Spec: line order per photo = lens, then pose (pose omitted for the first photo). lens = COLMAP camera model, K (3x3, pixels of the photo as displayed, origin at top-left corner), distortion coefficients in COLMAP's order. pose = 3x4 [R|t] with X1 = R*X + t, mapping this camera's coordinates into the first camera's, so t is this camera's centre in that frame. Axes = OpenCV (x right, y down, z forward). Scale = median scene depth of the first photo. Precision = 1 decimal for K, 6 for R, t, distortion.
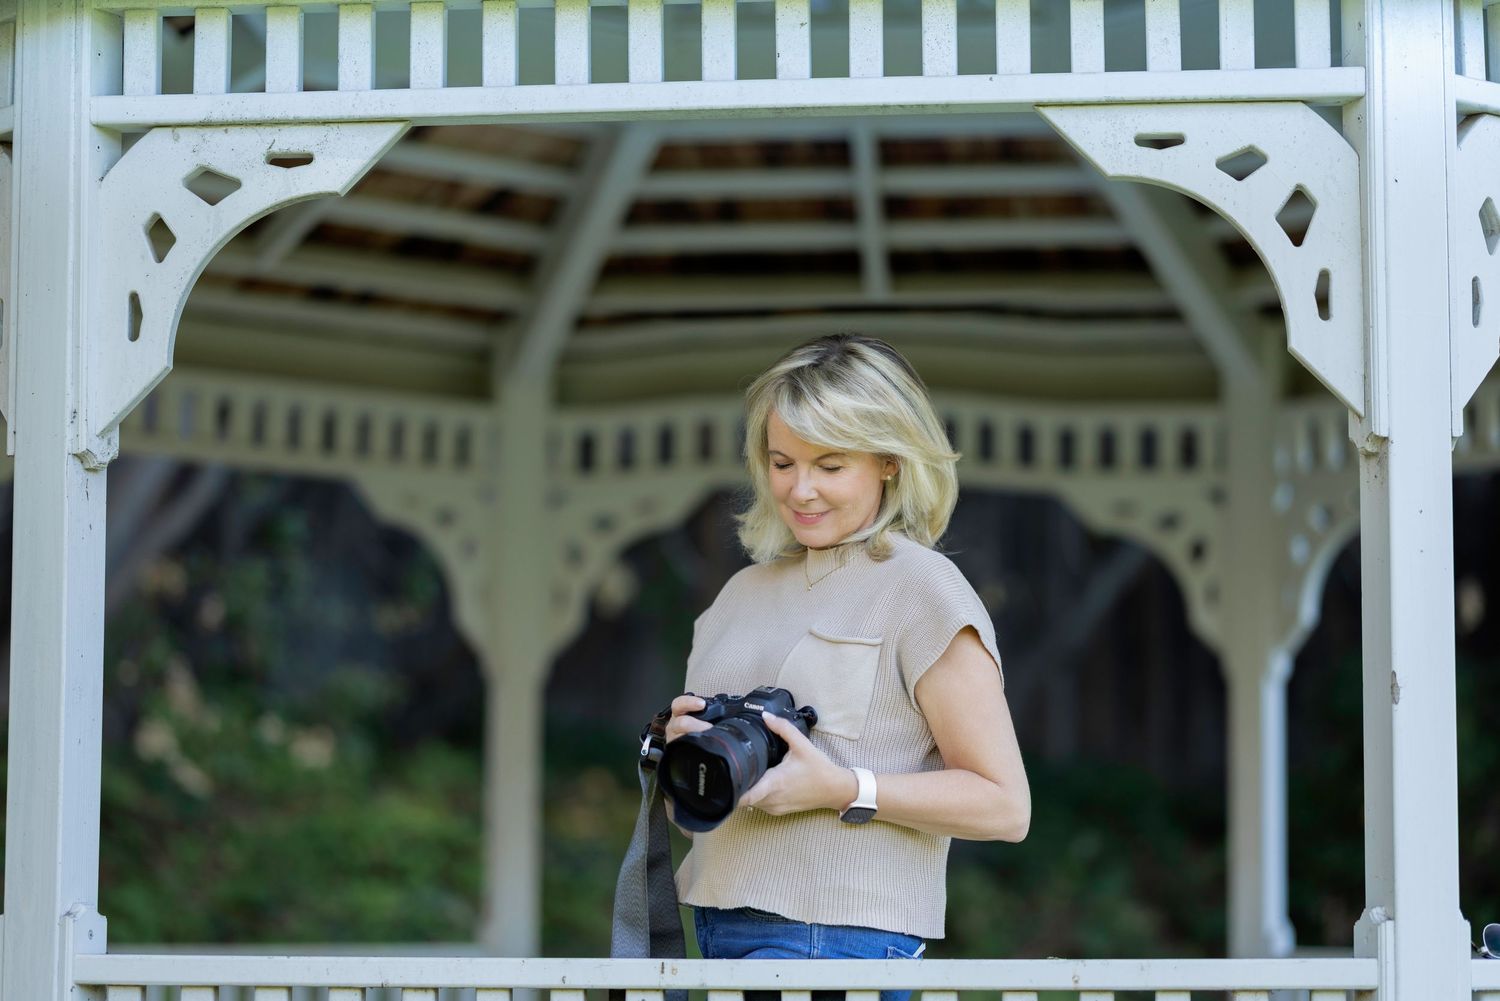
lens RADIAL K [[3844.4, 0, 748.1], [0, 3844.4, 456.8], [0, 0, 1]] dist [-0.044287, -0.244197]
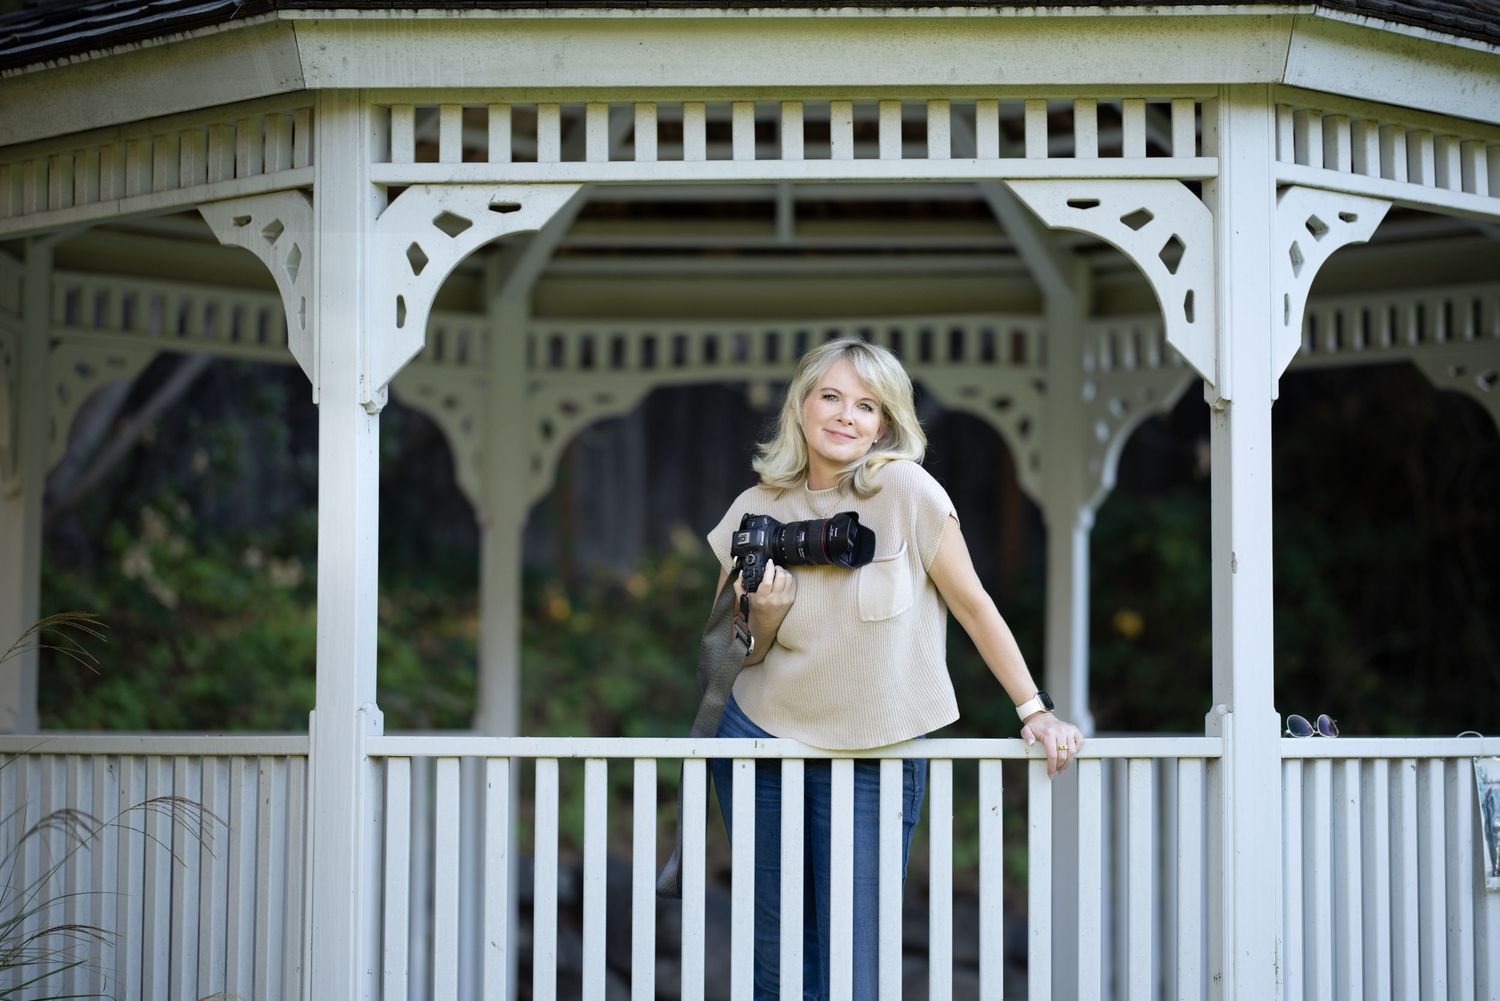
lens RADIAL K [[3493.8, 0, 749.1], [0, 3493.8, 408.8], [0, 0, 1]] dist [-0.035297, -0.228796]
pose [[0.997696, 0.005061, 0.067648, -0.116978], [-0.007383, 0.999390, 0.034125, -0.046485], [-0.067434, -0.034546, 0.997126, -0.371143]]
